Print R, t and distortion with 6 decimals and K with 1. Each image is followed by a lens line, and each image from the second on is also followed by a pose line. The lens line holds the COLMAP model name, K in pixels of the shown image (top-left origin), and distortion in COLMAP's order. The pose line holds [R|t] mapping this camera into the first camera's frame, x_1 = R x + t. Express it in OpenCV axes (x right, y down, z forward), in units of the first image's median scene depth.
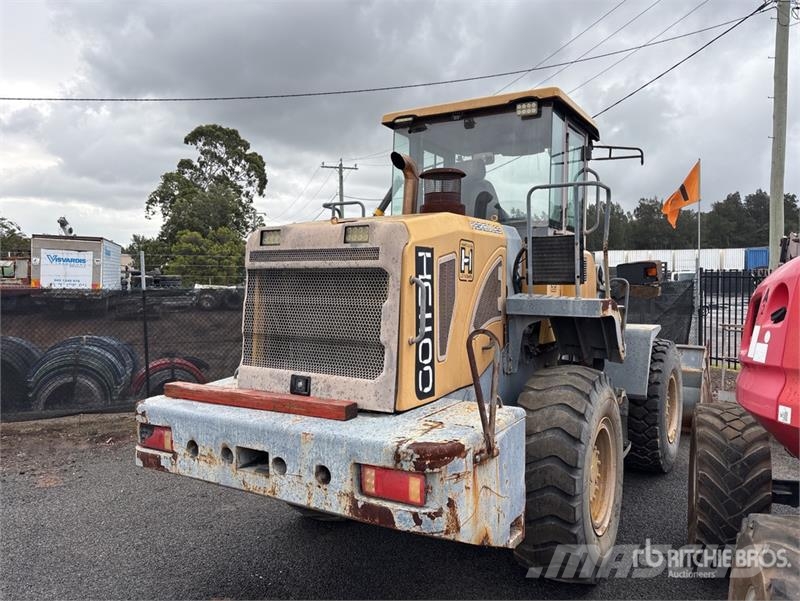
lens RADIAL K [[591.4, 0, 395.1], [0, 591.4, 290.0], [0, 0, 1]] dist [0.052892, -0.069083]
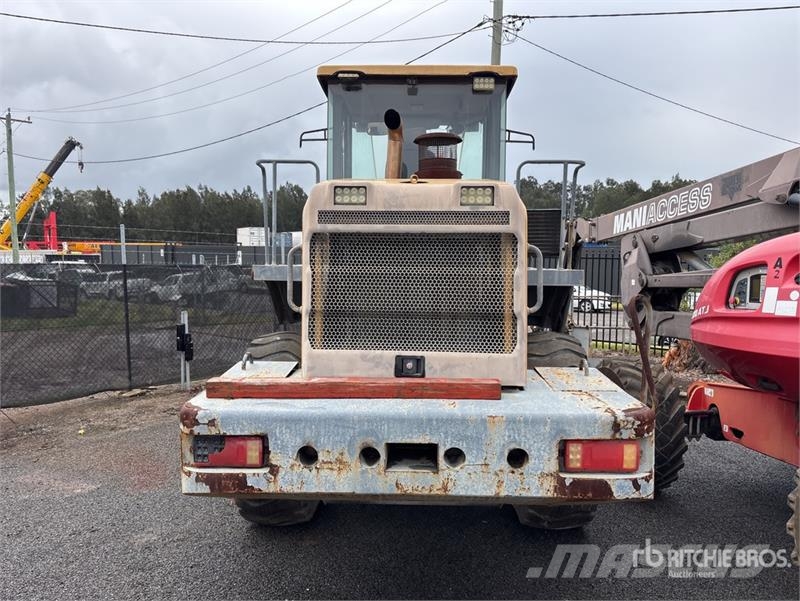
lens RADIAL K [[591.4, 0, 395.1], [0, 591.4, 290.0], [0, 0, 1]] dist [0.052892, -0.069083]
pose [[0.873841, -0.020261, 0.485789, -0.604655], [0.002698, 0.999318, 0.036827, 0.015737], [-0.486204, -0.030870, 0.873300, 0.253724]]
